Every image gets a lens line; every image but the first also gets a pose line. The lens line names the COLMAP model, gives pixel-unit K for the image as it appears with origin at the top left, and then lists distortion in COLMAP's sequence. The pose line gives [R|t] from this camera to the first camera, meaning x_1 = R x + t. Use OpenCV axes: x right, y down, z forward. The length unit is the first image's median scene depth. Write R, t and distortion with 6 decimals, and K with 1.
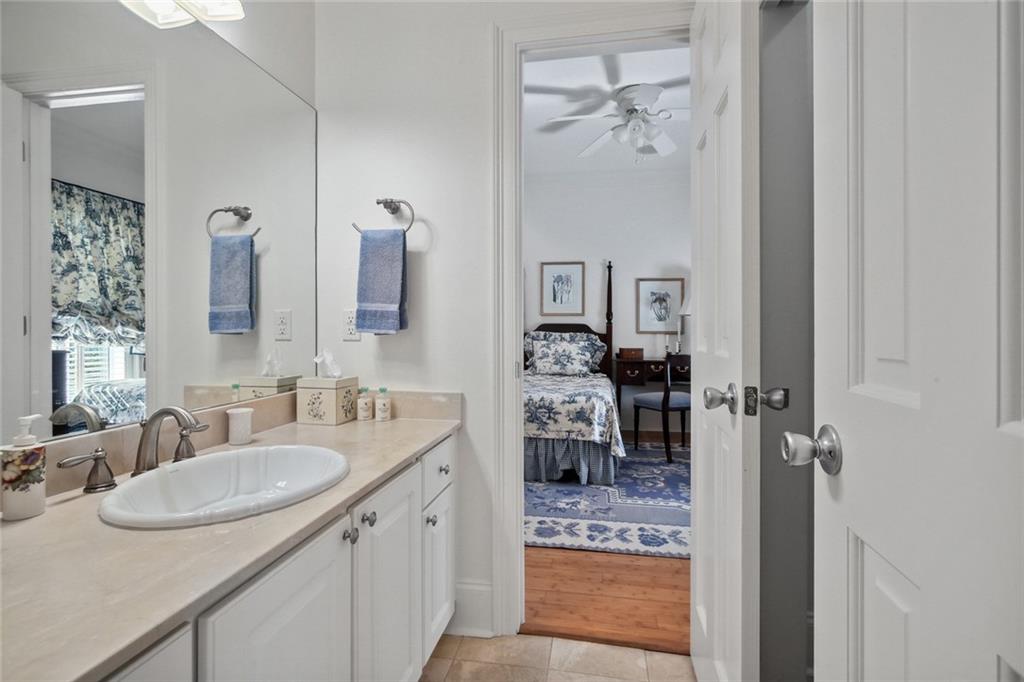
lens RADIAL K [[493.6, 0, 528.8], [0, 493.6, 330.4], [0, 0, 1]] dist [-0.004656, 0.003057]
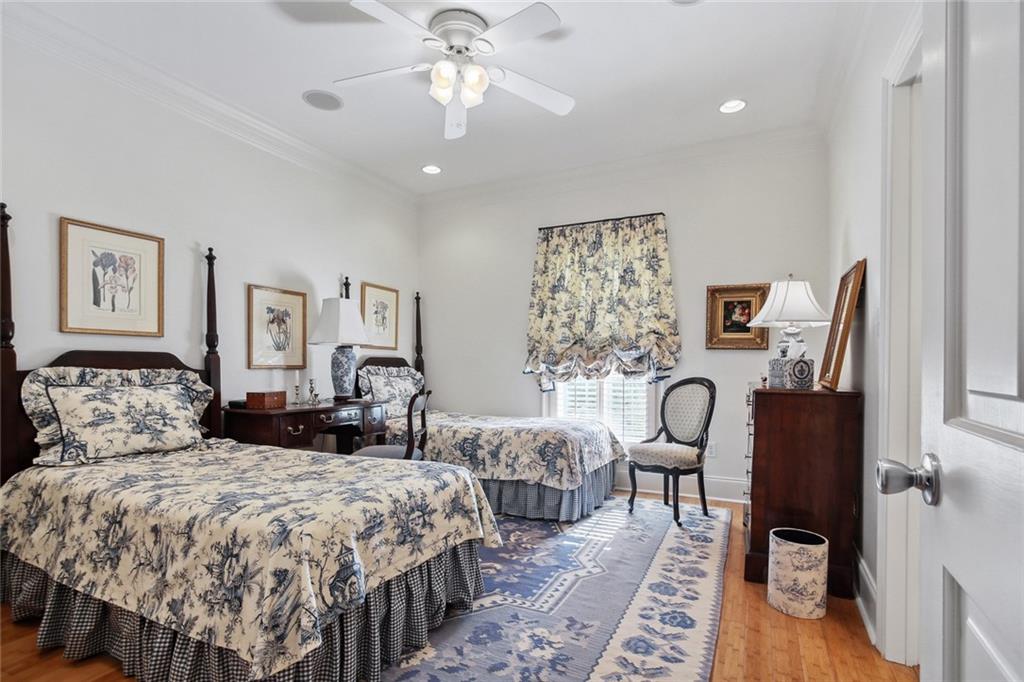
lens RADIAL K [[493.6, 0, 511.3], [0, 493.6, 366.9], [0, 0, 1]] dist [-0.004656, 0.003057]
pose [[0.309582, -0.008638, 0.950834, -0.294021], [-0.000630, 0.999957, 0.009289, -0.002726], [-0.950873, -0.003475, 0.309563, 0.480858]]
